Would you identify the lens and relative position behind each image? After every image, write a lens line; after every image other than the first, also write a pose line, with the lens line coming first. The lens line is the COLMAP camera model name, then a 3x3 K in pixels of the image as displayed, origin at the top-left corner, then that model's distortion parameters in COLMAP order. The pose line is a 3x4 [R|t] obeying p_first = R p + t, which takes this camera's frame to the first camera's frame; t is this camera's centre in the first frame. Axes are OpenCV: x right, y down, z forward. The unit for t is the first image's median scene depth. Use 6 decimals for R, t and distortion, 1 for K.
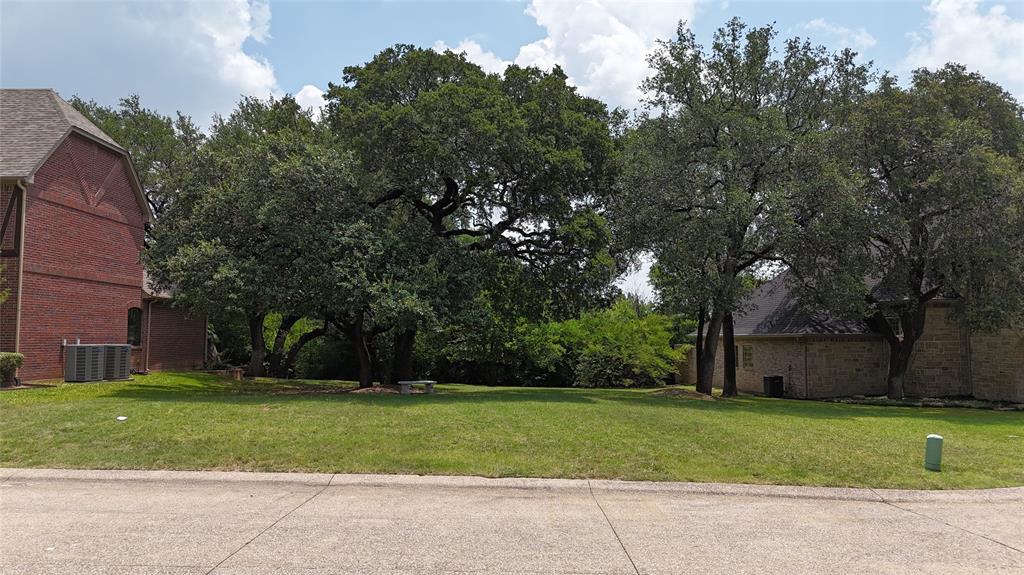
lens RADIAL K [[730.0, 0, 510.7], [0, 730.0, 286.3], [0, 0, 1]] dist [-0.000879, -0.007221]
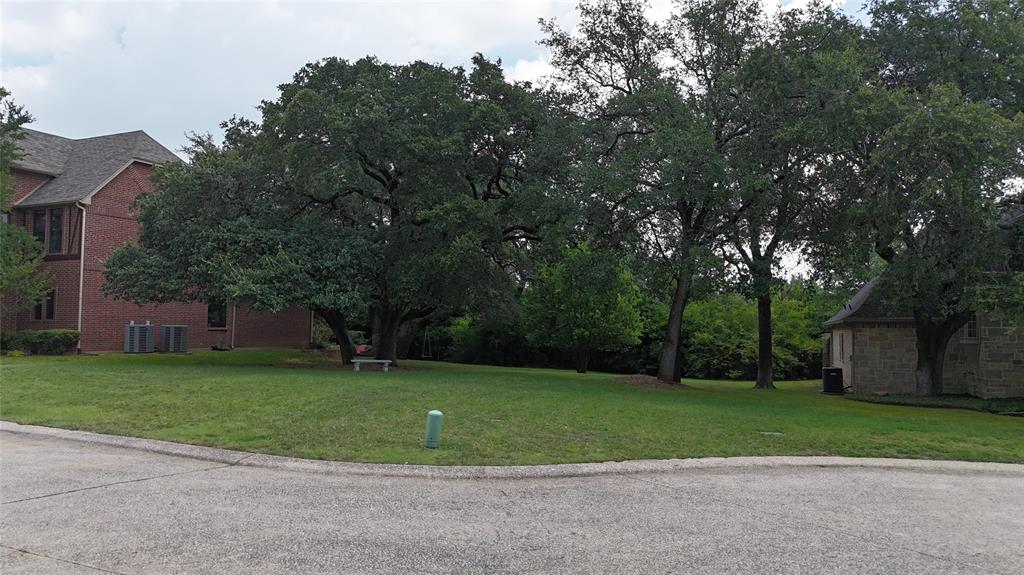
lens RADIAL K [[730.0, 0, 513.3], [0, 730.0, 287.8], [0, 0, 1]] dist [-0.000879, -0.007221]
pose [[0.911532, -0.018388, -0.410819, 0.425752], [0.023379, 0.999701, 0.007126, 0.014908], [0.410565, -0.016100, 0.911689, 0.068730]]
